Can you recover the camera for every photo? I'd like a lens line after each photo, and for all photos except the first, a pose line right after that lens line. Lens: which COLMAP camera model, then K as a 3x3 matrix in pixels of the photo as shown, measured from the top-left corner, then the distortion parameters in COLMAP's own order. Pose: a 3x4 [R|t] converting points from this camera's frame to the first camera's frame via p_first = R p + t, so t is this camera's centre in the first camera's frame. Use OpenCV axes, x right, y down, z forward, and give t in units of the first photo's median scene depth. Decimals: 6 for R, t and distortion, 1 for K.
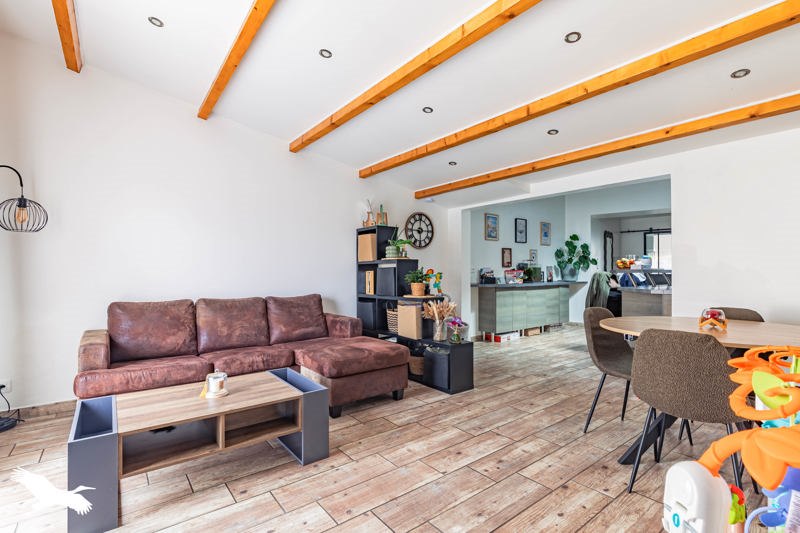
lens RADIAL K [[377.6, 0, 401.4], [0, 377.6, 268.9], [0, 0, 1]] dist [0.002937, -0.000121]
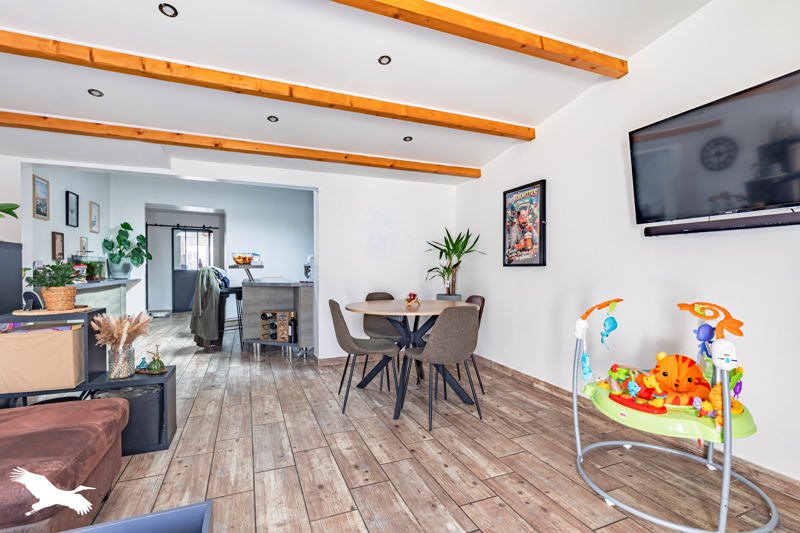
lens RADIAL K [[377.6, 0, 401.6], [0, 377.6, 268.2], [0, 0, 1]] dist [0.002937, -0.000121]
pose [[0.263483, 0.001476, 0.964663, -0.323876], [-0.009056, 0.999959, 0.000943, 0.005026], [-0.964621, -0.008985, 0.263486, 0.335219]]
